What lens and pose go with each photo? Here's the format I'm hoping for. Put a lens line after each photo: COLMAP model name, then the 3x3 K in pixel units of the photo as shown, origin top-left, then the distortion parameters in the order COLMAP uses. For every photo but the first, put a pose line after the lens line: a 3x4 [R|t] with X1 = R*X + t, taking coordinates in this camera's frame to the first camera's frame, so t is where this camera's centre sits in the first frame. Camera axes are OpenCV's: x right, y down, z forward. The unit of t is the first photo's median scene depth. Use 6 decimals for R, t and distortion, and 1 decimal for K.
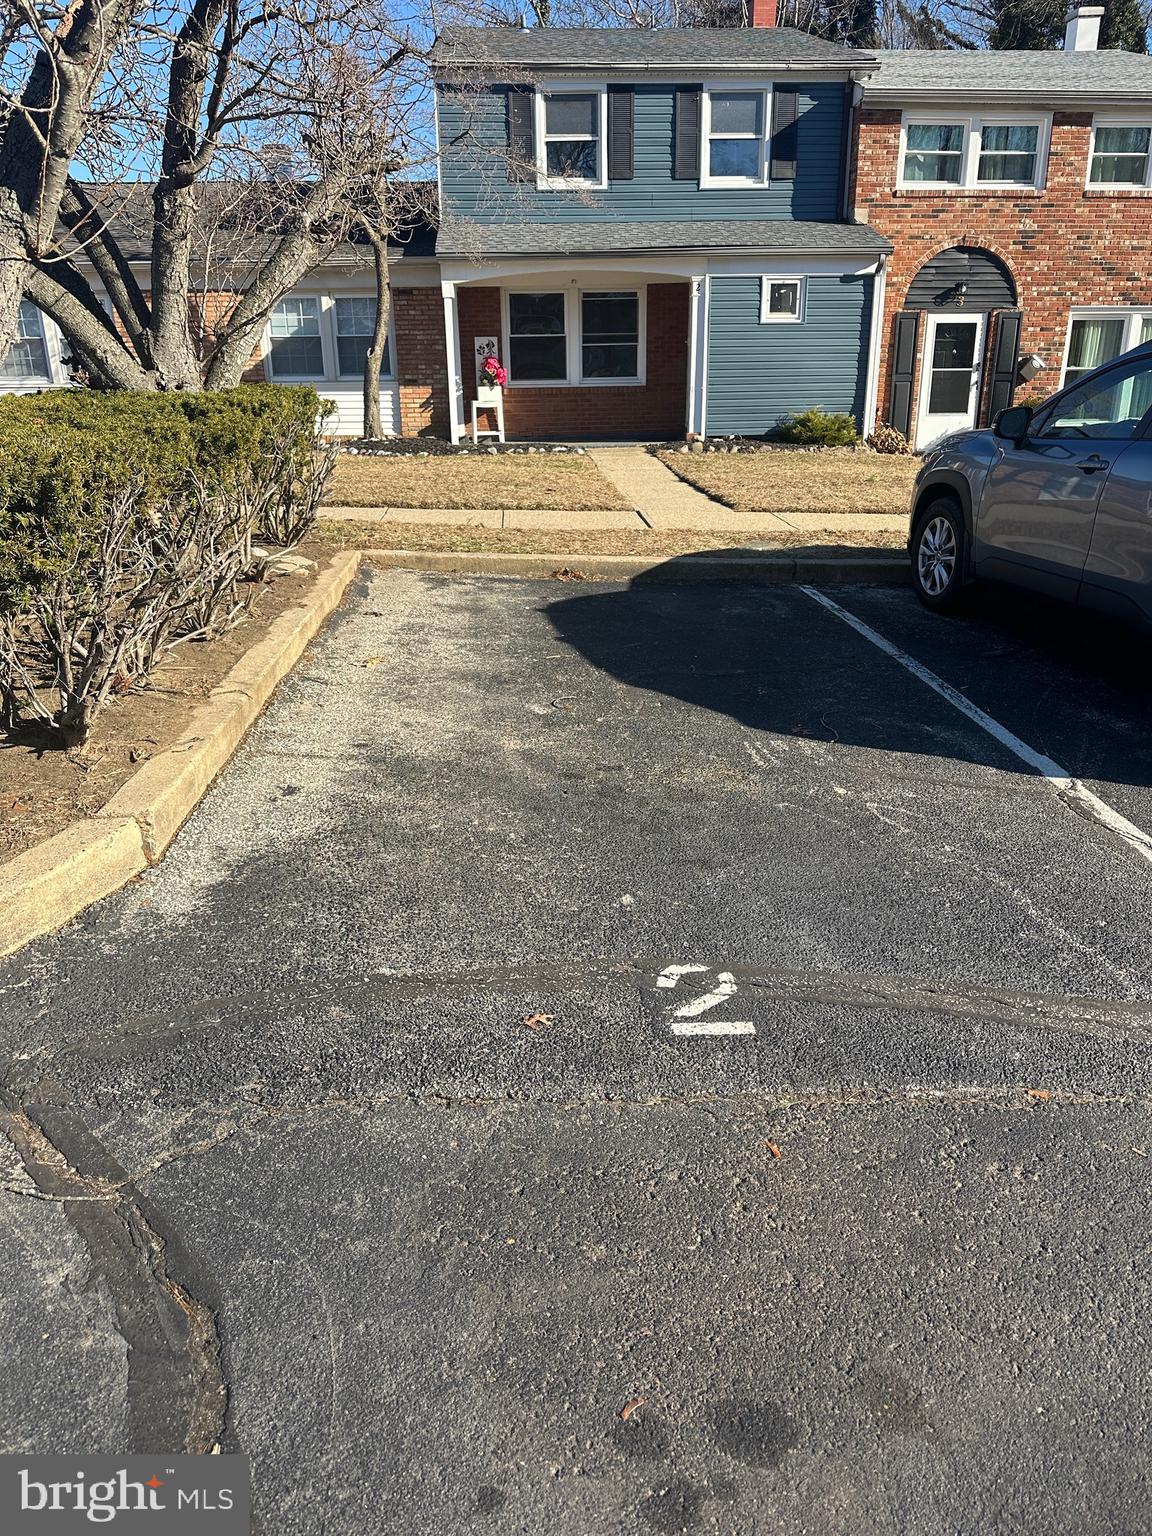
lens RADIAL K [[1086.6, 0, 580.4], [0, 1086.6, 795.2], [0, 0, 1]] dist [0.056352, -0.075630]
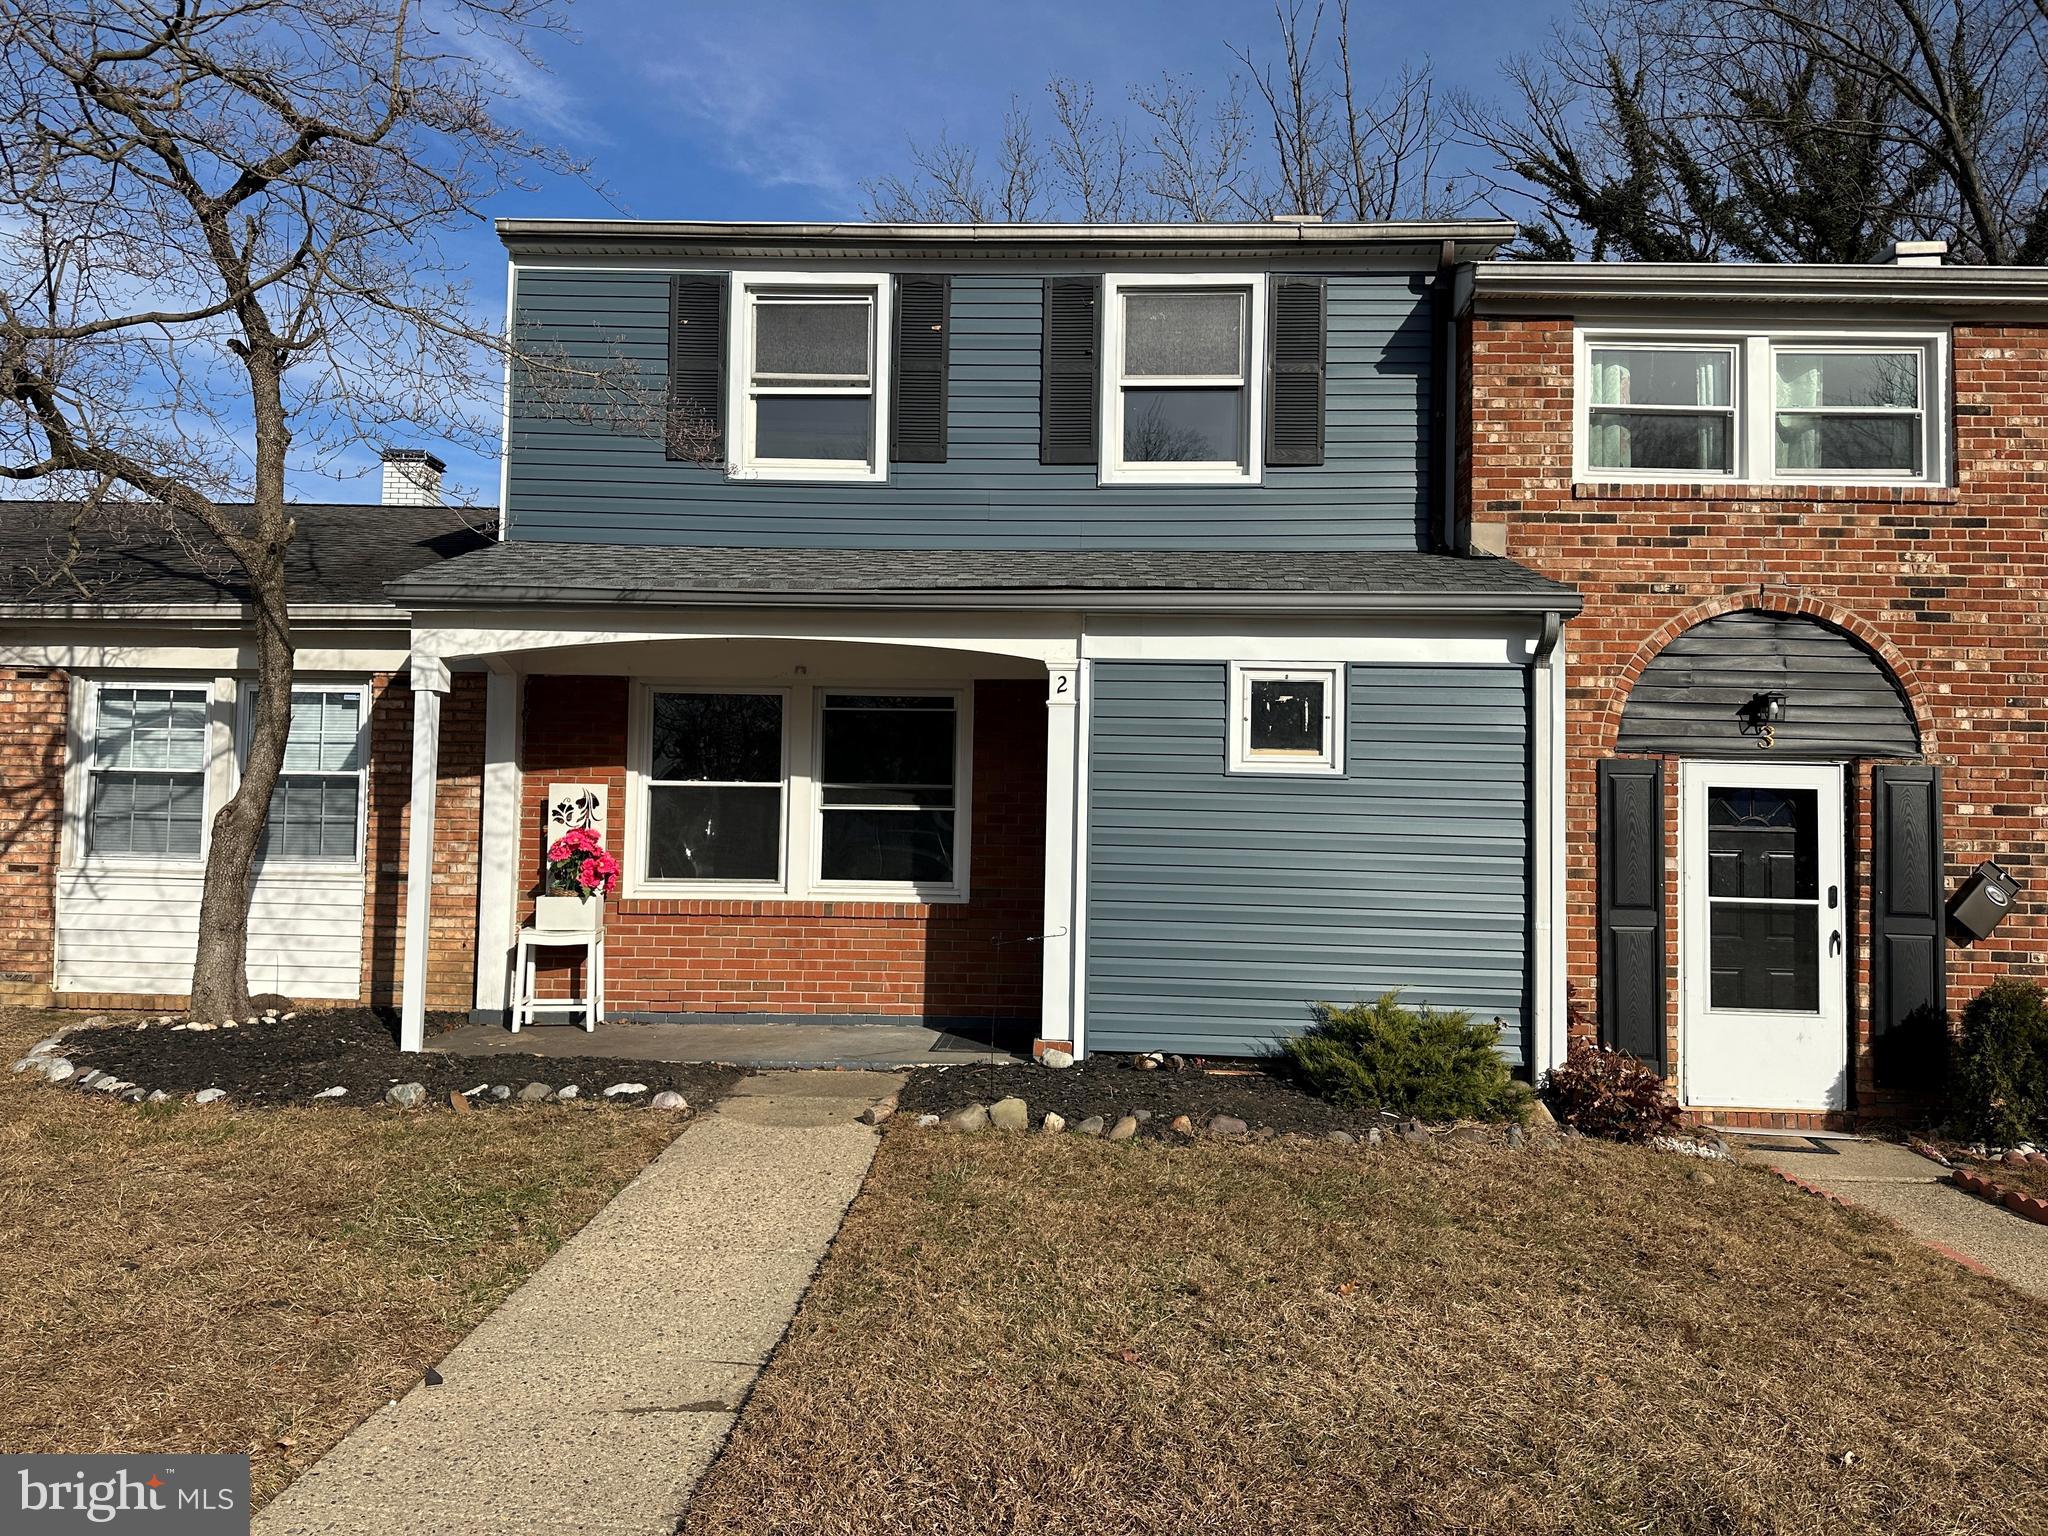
lens RADIAL K [[1448.9, 0, 1024.0], [0, 1448.9, 768.0], [0, 0, 1]] dist [0.056352, -0.075630]
pose [[0.995110, 0.027089, -0.094990, 0.136369], [-0.062040, 0.919718, -0.387647, -0.227206], [0.076863, 0.391645, 0.916900, 0.519444]]
